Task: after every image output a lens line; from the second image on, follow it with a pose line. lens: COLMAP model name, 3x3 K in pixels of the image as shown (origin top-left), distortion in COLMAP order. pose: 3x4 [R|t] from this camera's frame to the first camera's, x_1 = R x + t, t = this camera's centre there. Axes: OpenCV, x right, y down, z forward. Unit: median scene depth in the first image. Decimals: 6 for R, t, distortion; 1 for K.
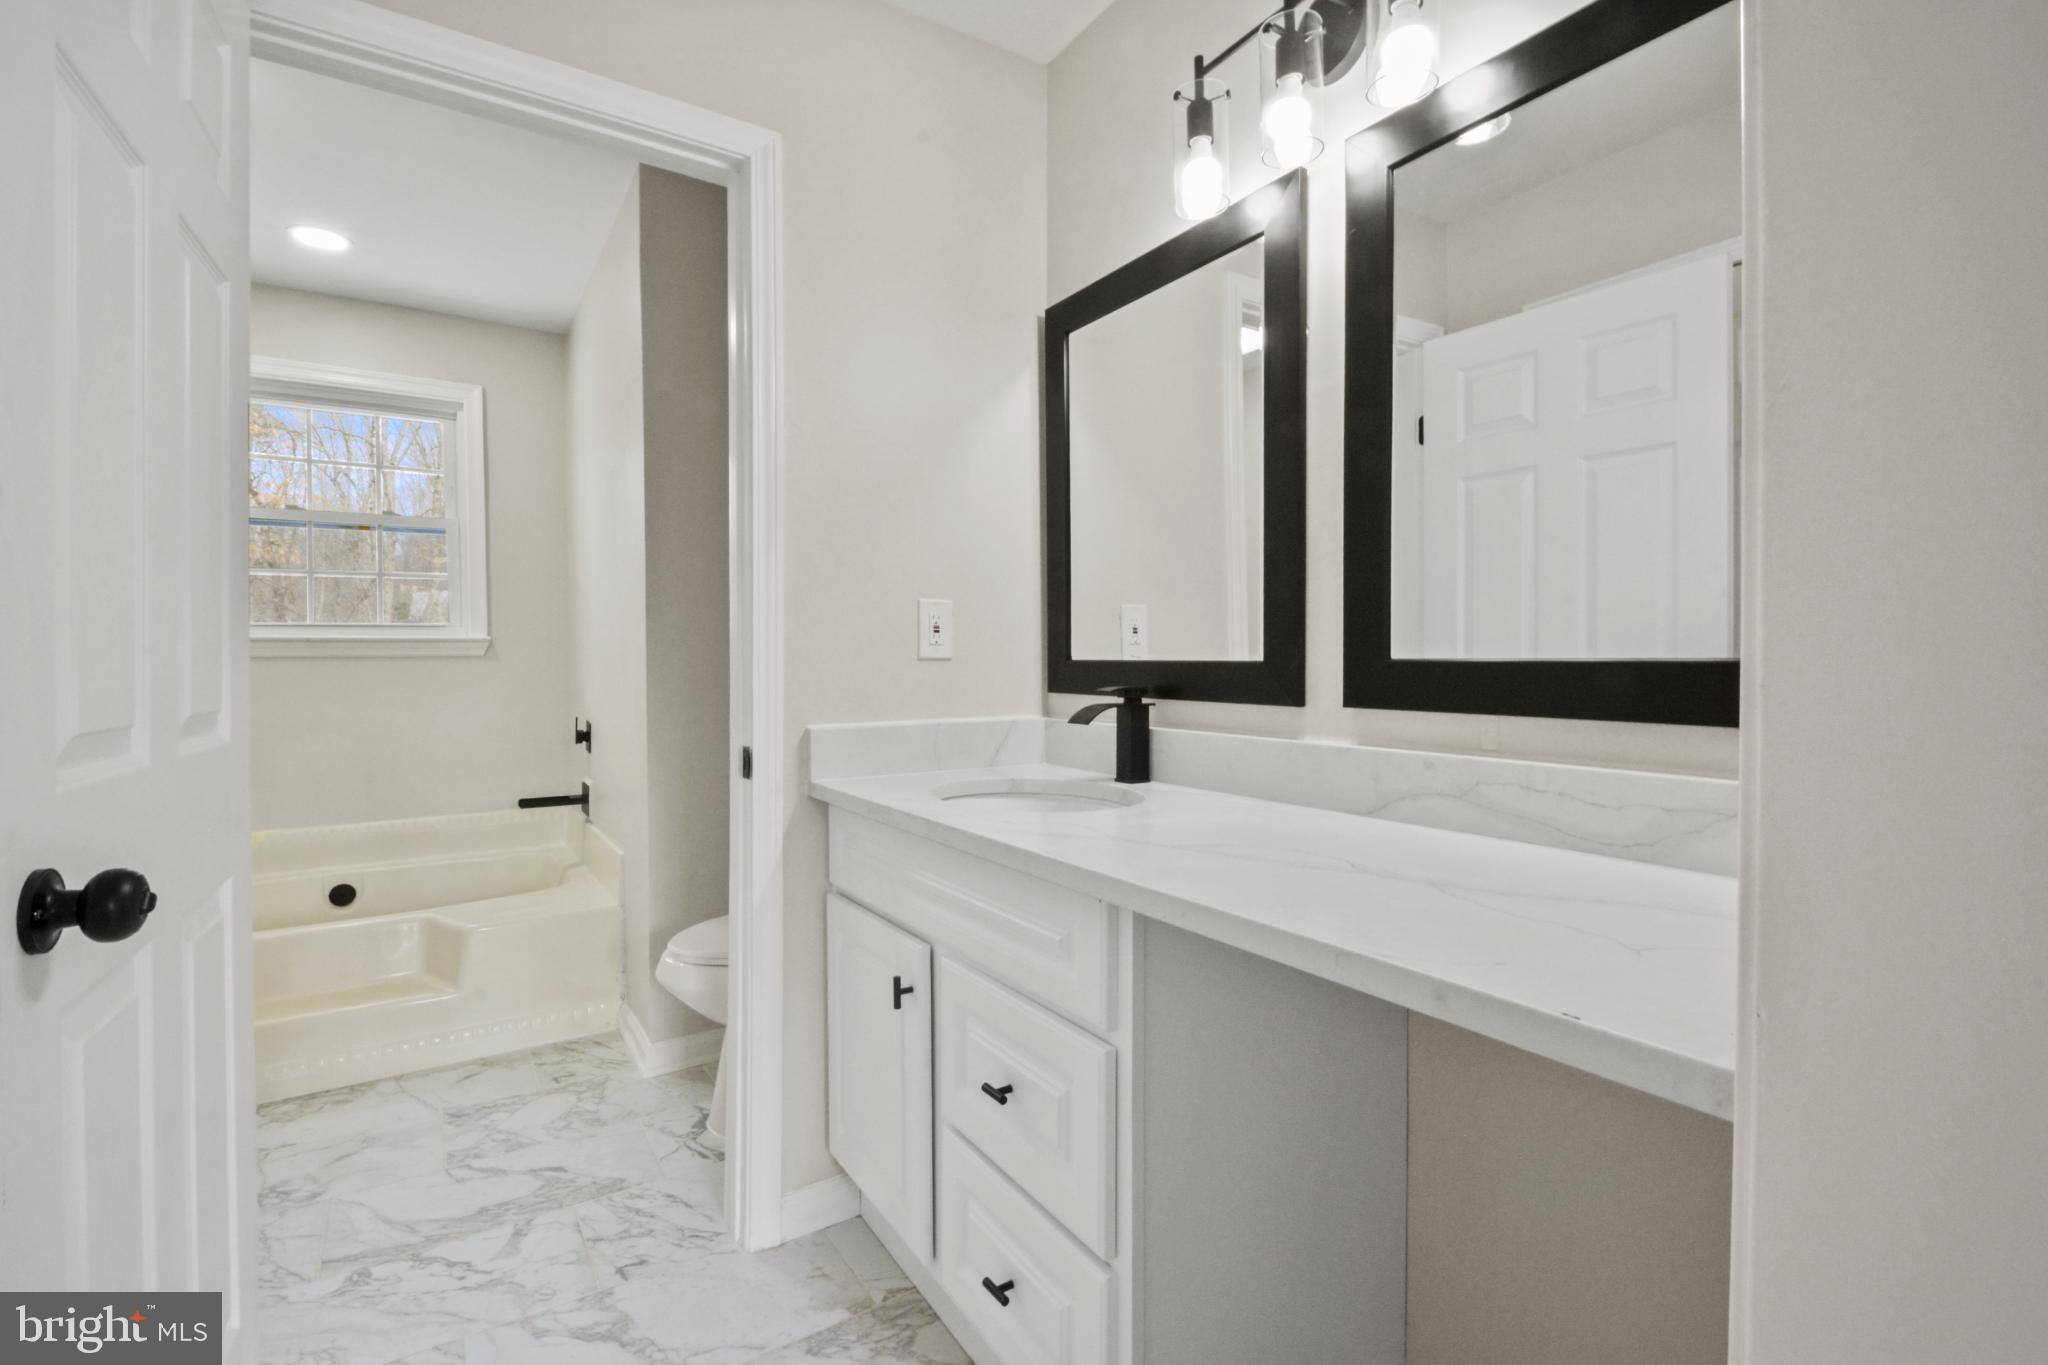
lens RADIAL K [[916.3, 0, 1027.5], [0, 916.3, 663.0], [0, 0, 1]] dist [0.033257, -0.025596]
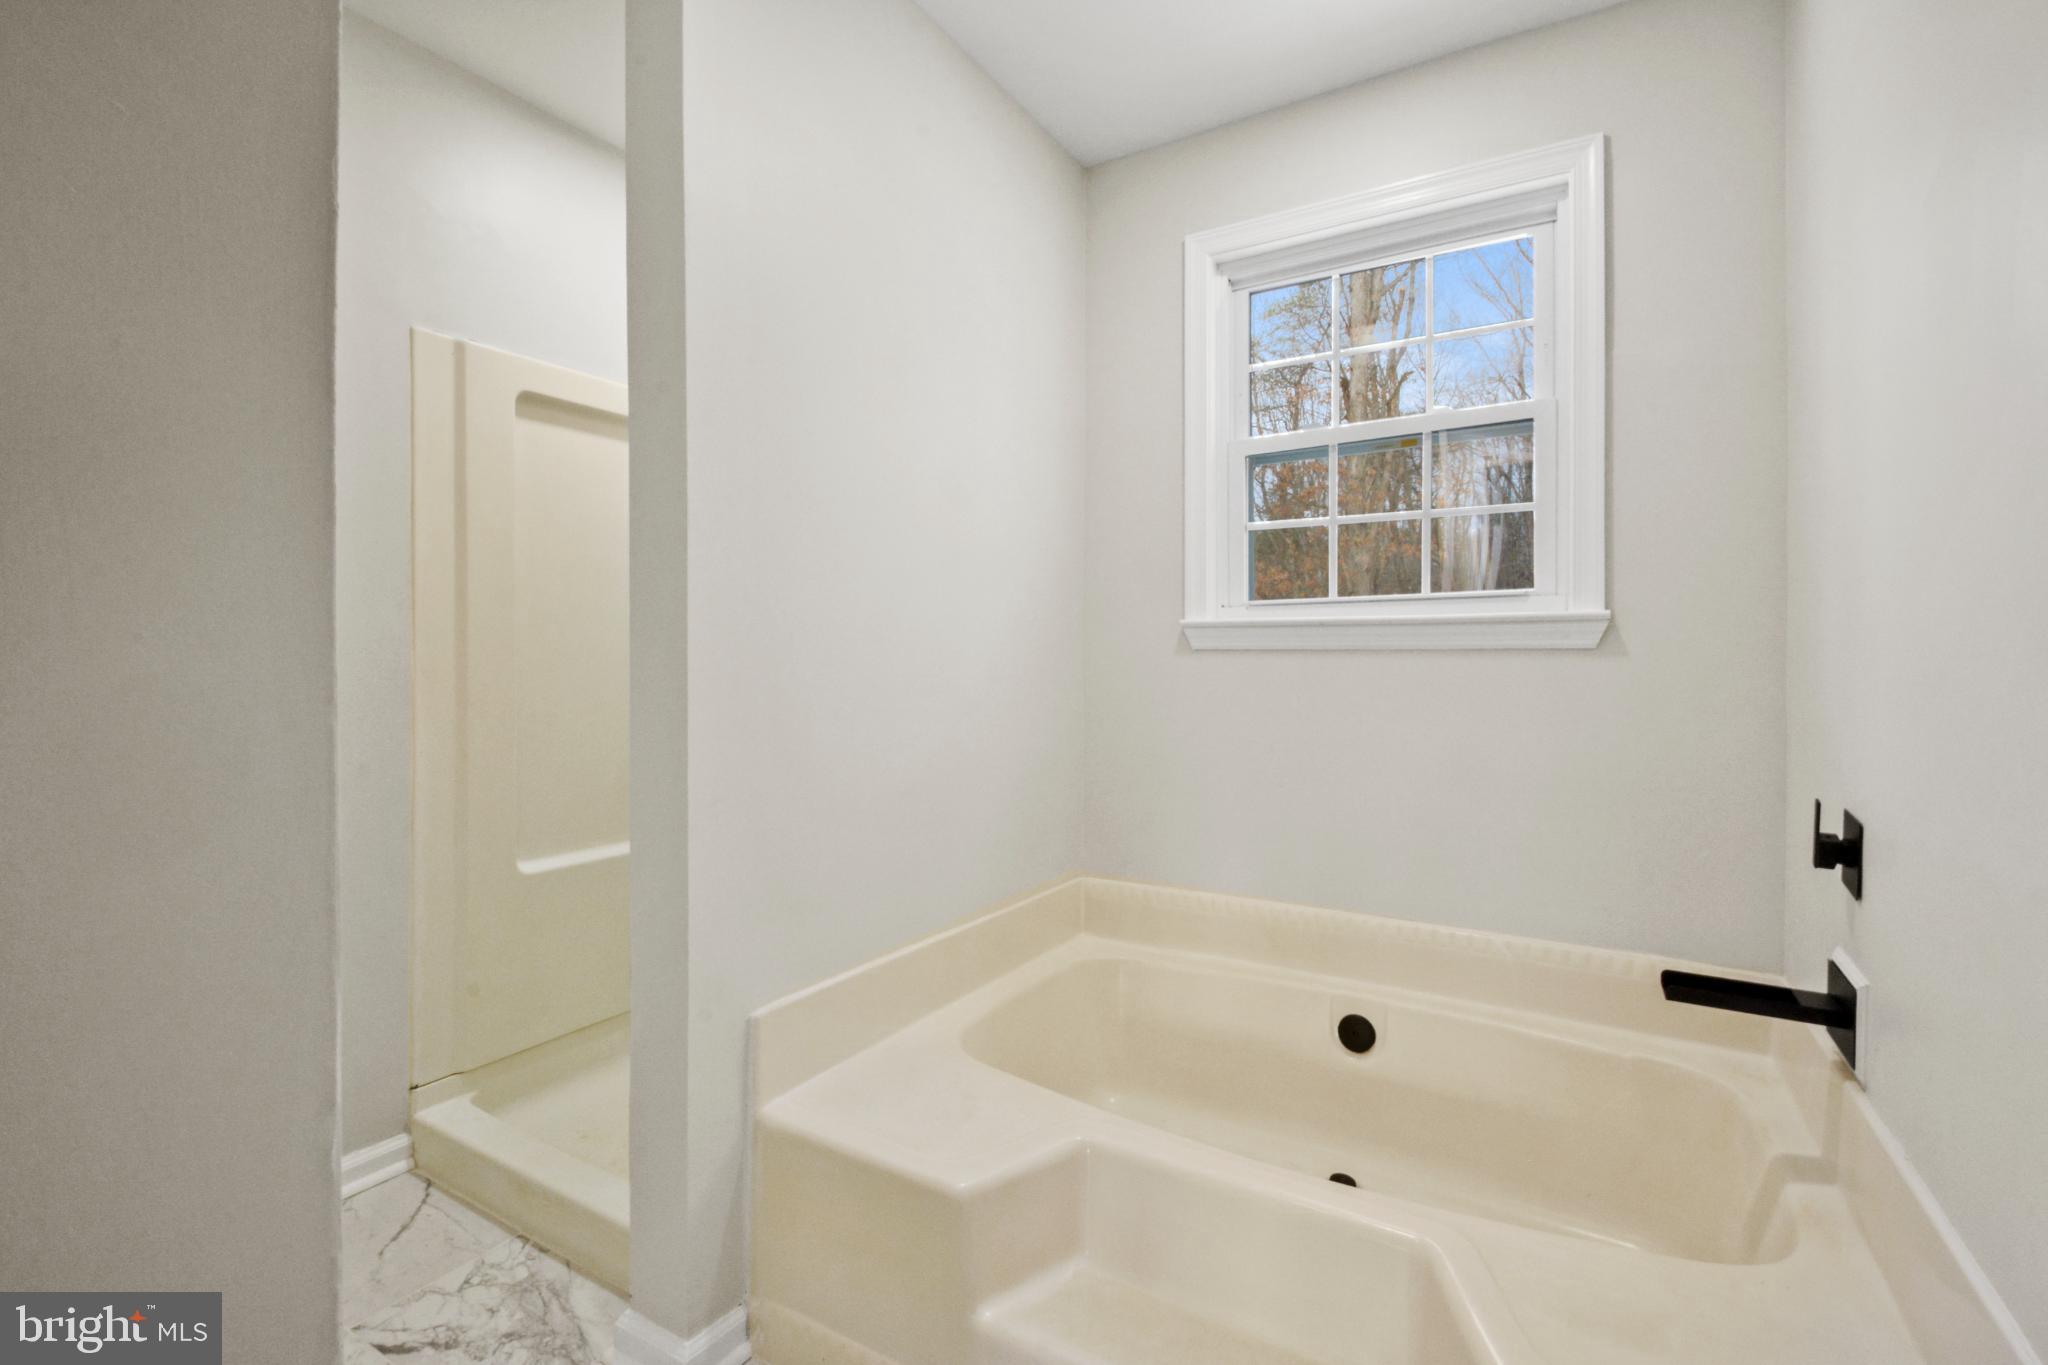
lens RADIAL K [[916.3, 0, 1027.5], [0, 916.3, 663.0], [0, 0, 1]] dist [0.033257, -0.025596]
pose [[0.441355, 0.011495, -0.897259, -0.280132], [-0.007144, 0.999931, 0.009296, -0.001511], [0.897304, 0.002308, 0.441406, 0.515179]]
